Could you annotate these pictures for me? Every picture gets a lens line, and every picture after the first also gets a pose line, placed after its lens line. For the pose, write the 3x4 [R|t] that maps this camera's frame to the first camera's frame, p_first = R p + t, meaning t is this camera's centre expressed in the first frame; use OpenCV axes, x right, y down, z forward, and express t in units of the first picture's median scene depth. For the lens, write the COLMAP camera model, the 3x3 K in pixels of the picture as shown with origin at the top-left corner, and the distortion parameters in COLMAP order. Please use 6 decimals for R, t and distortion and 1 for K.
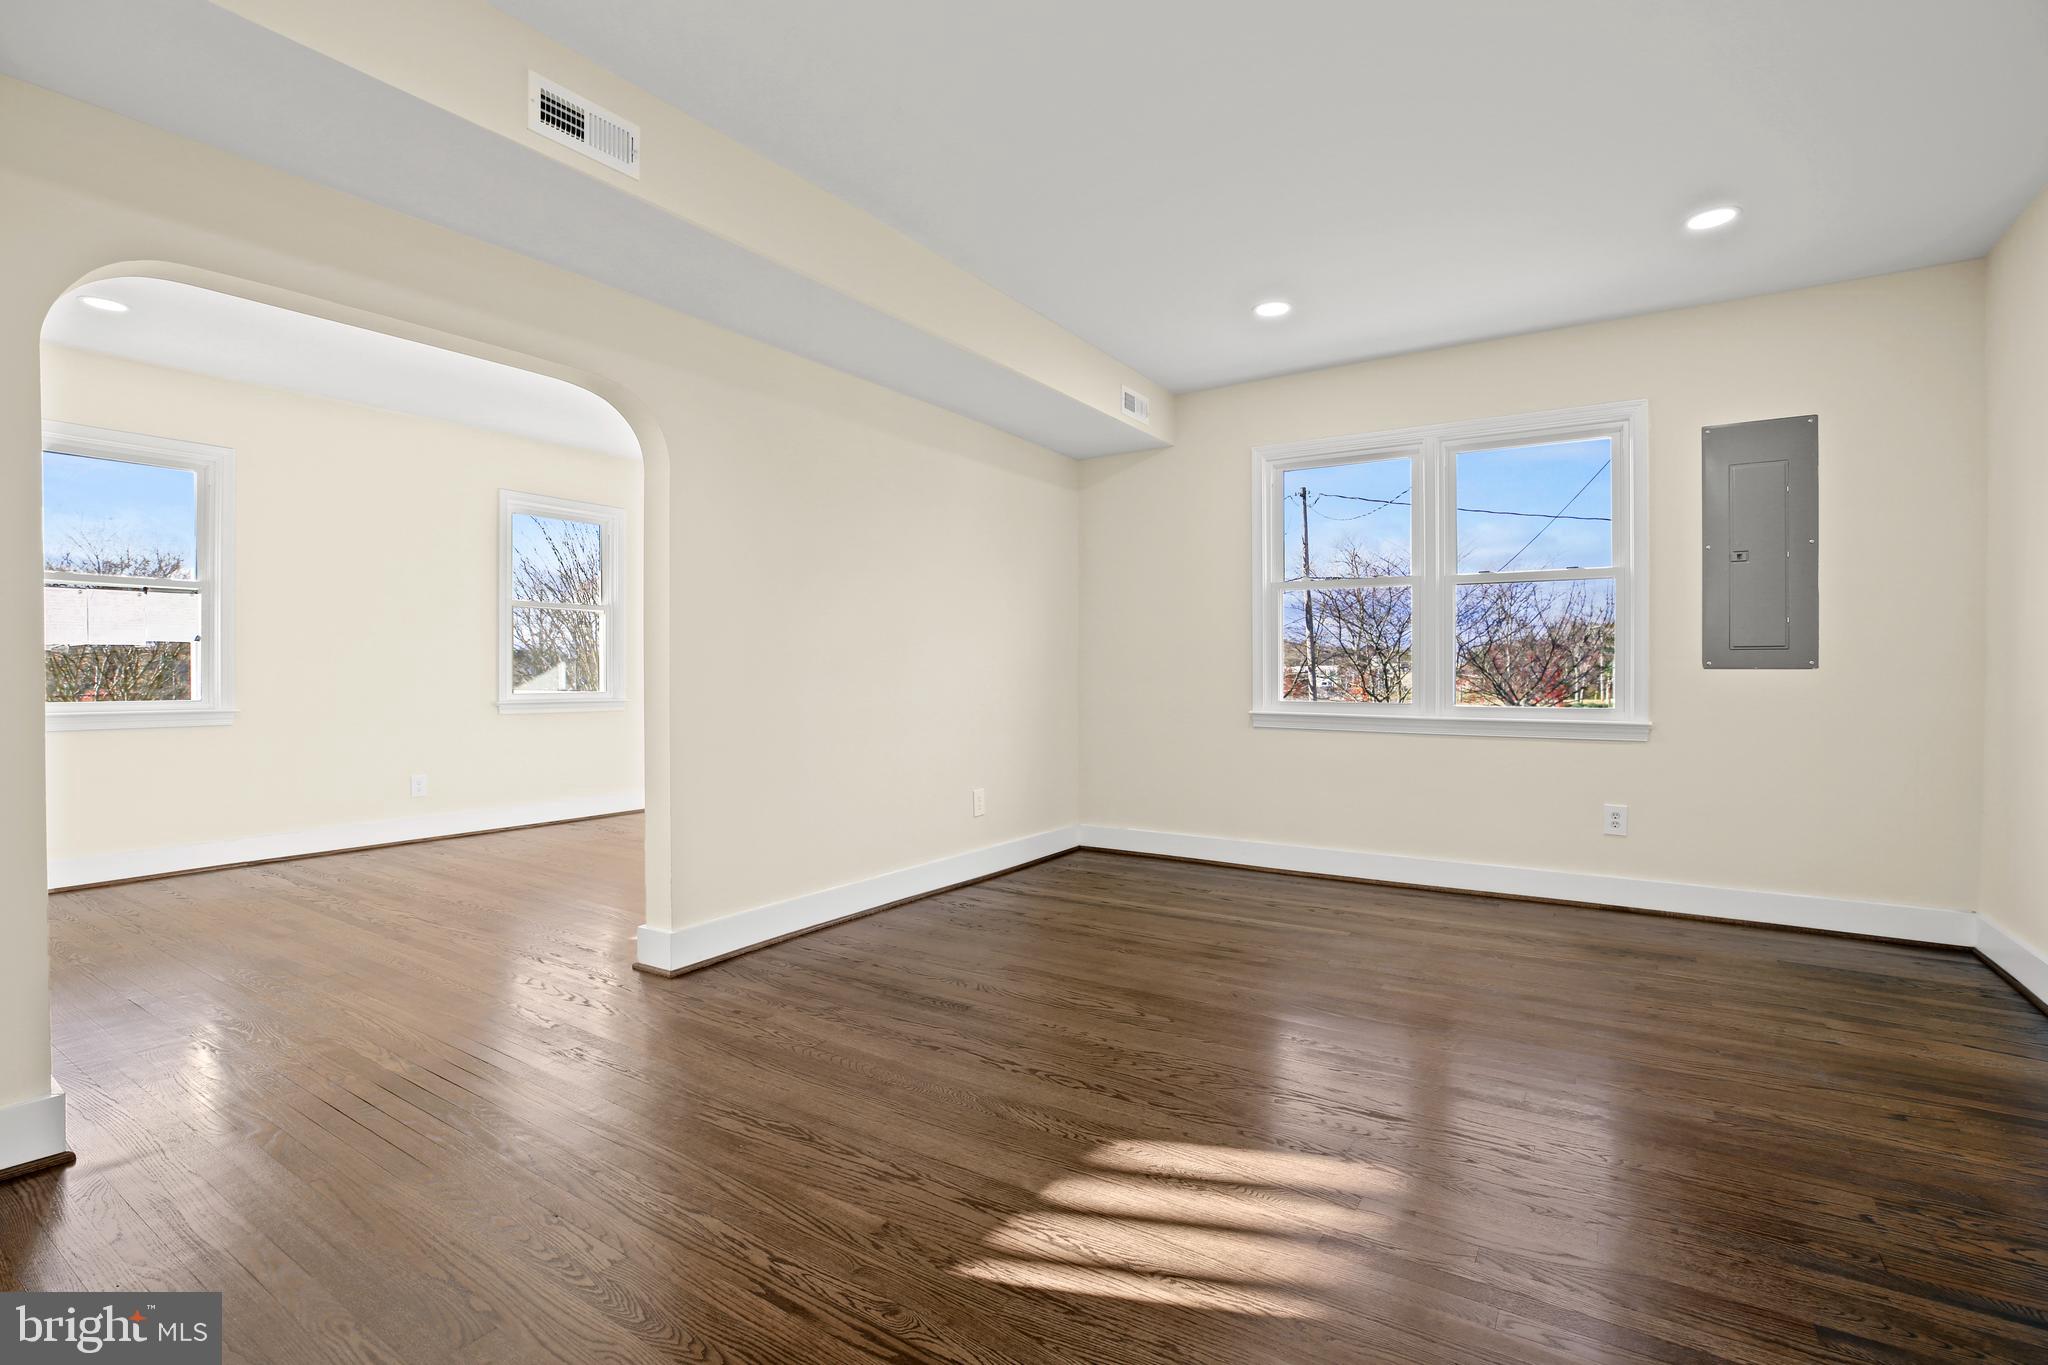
lens RADIAL K [[941.0, 0, 1024.9], [0, 941.0, 667.5], [0, 0, 1]] dist [-0.037036, 0.011107]
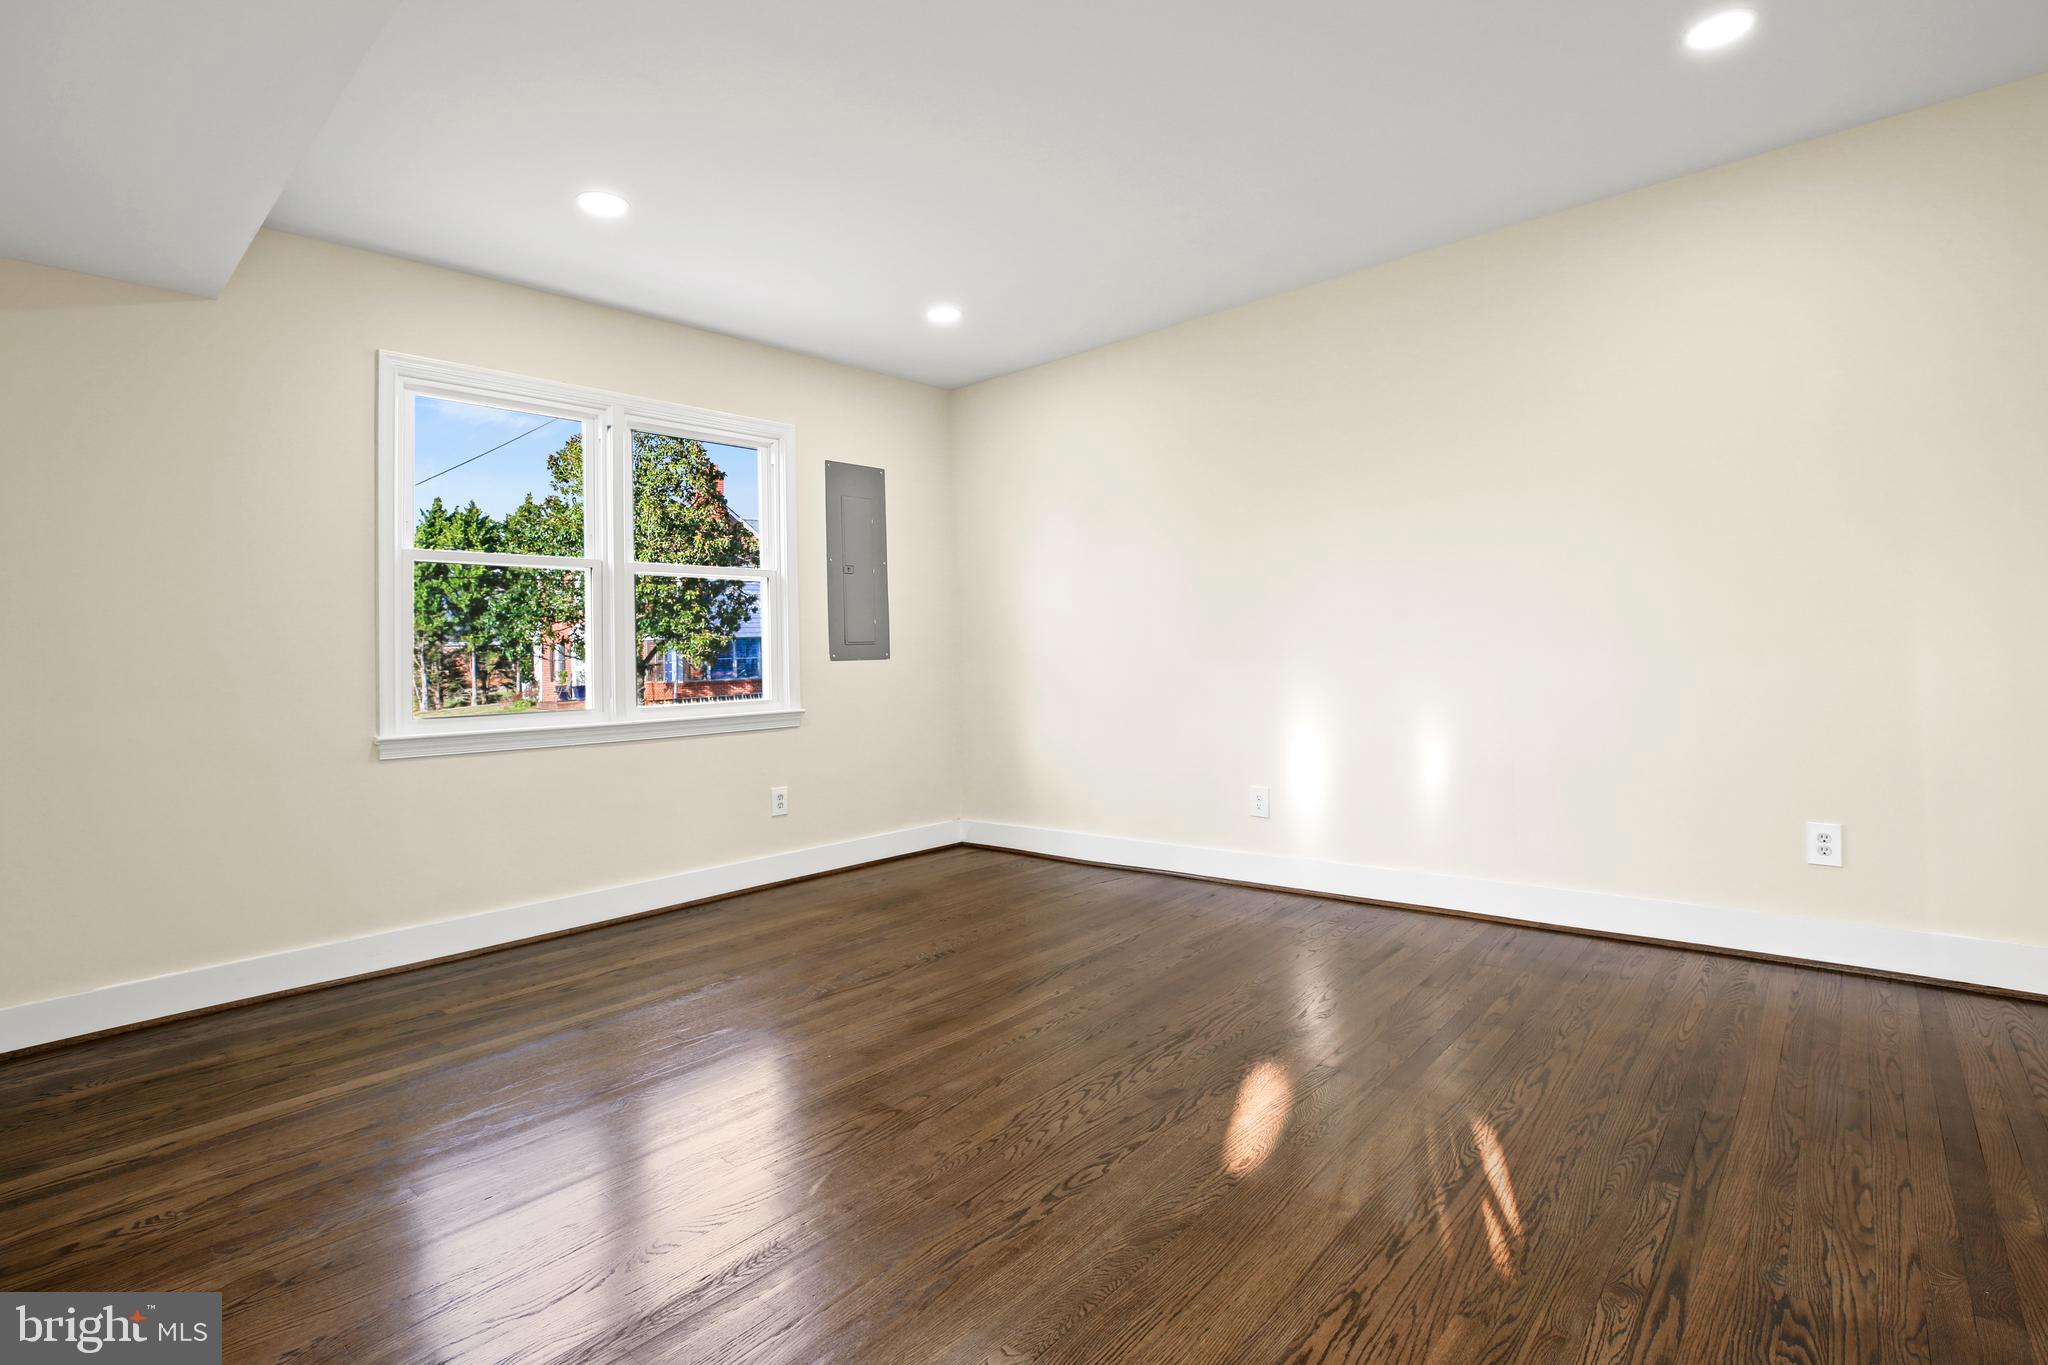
lens RADIAL K [[966.2, 0, 1053.3], [0, 966.2, 635.1], [0, 0, 1]] dist [-0.049747, 0.018184]
pose [[0.129305, 0.016443, 0.991469, -0.541778], [0.026646, 0.999444, -0.020050, 0.000825], [-0.991247, 0.029012, 0.128795, 0.645513]]
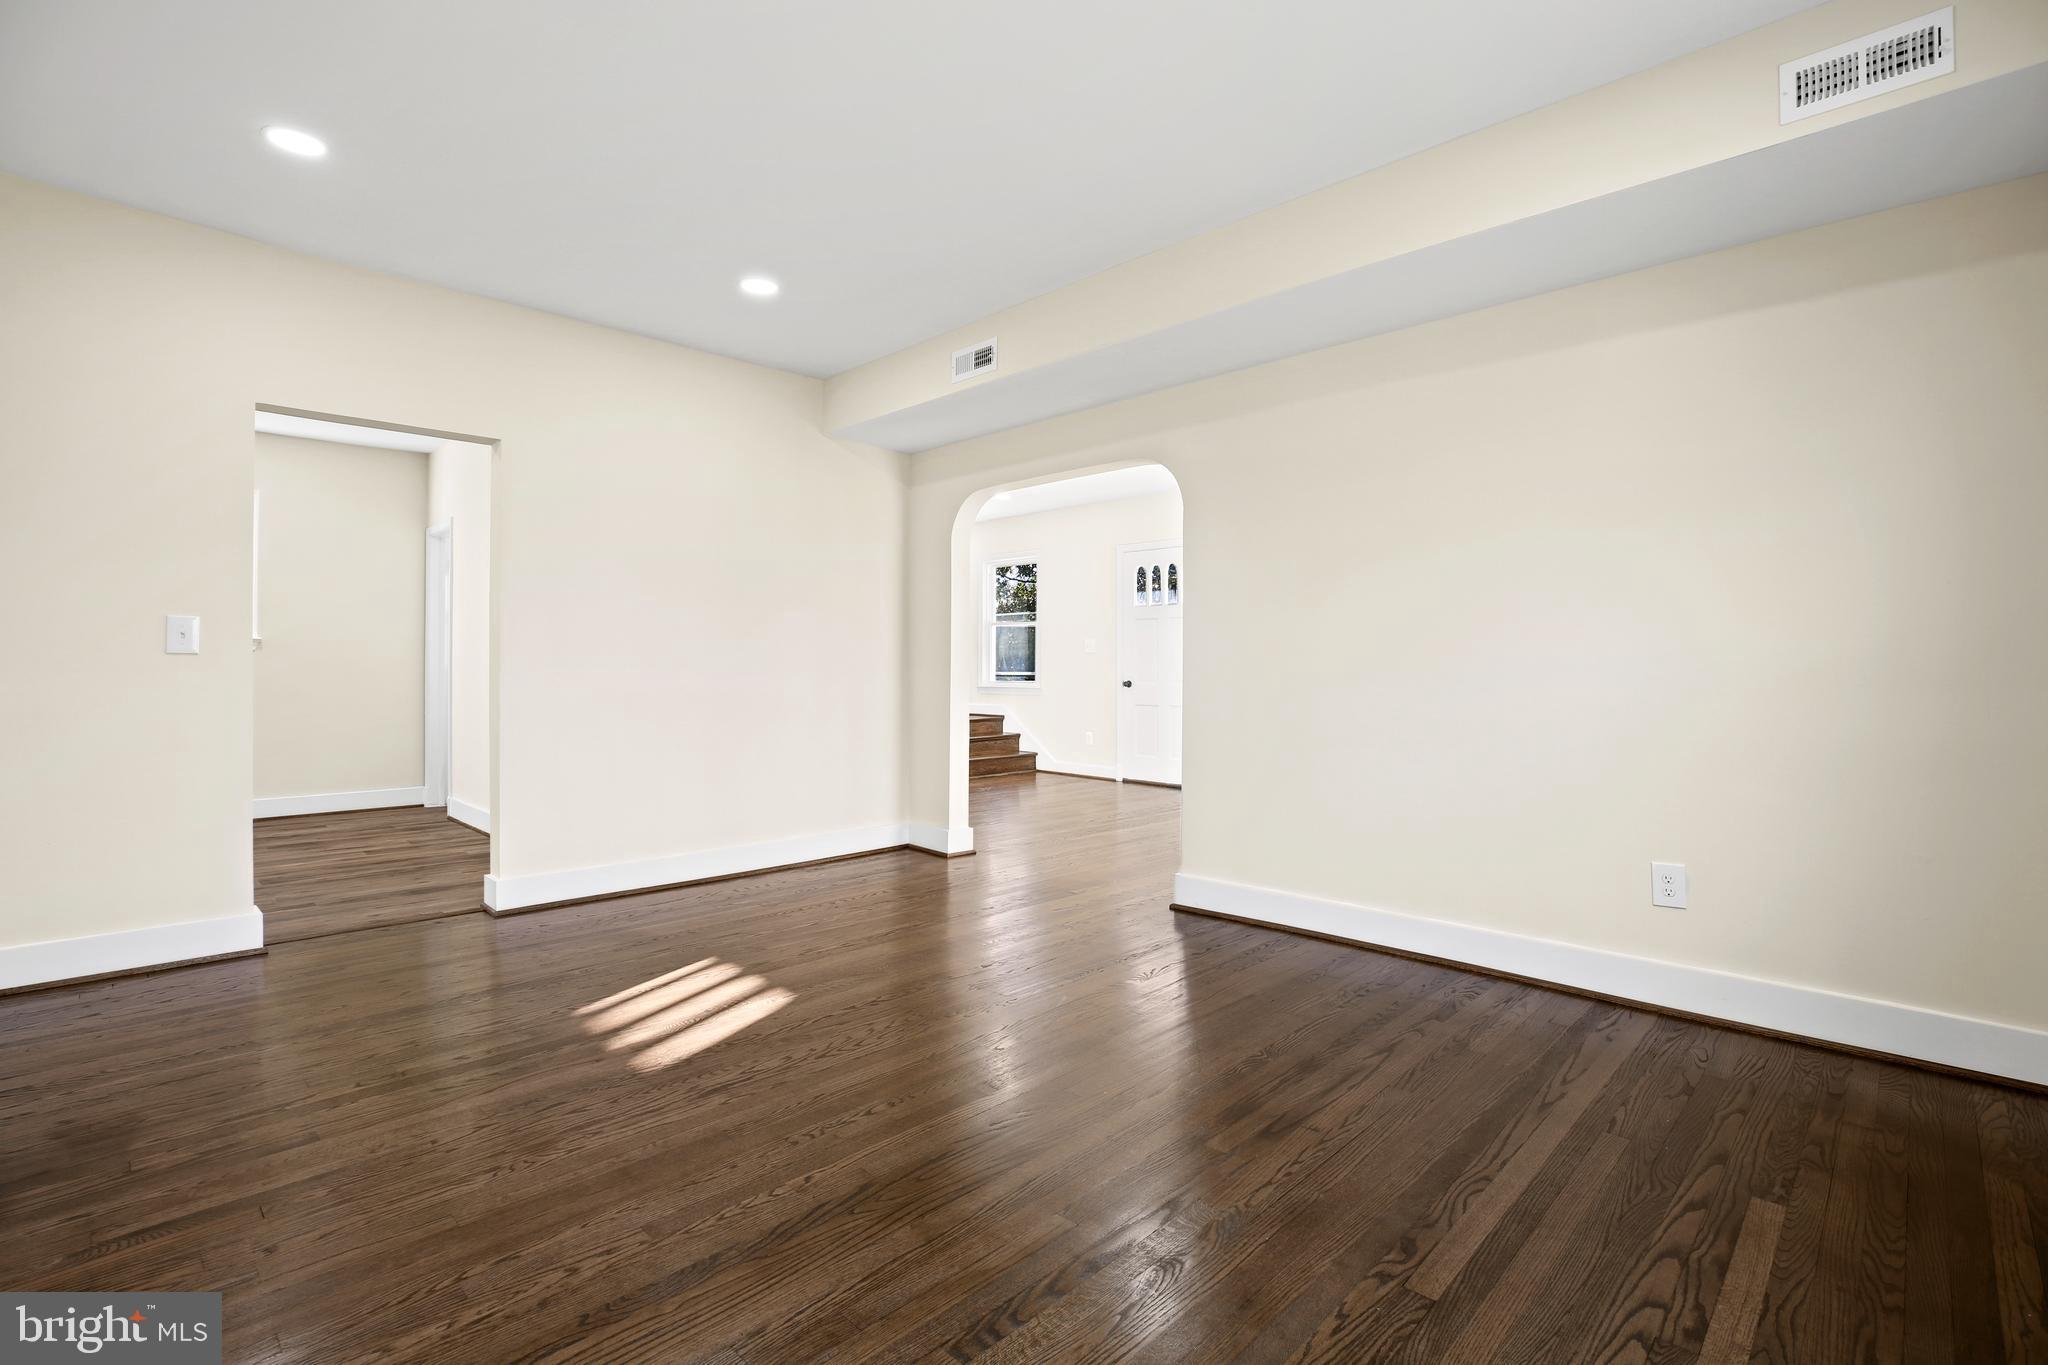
lens RADIAL K [[941.0, 0, 1024.9], [0, 941.0, 667.5], [0, 0, 1]] dist [-0.037036, 0.011107]
pose [[-0.198308, -0.004204, -0.980131, 0.875423], [0.002364, 0.999986, -0.004768, 0.007646], [0.980137, -0.003263, -0.198296, 1.008020]]
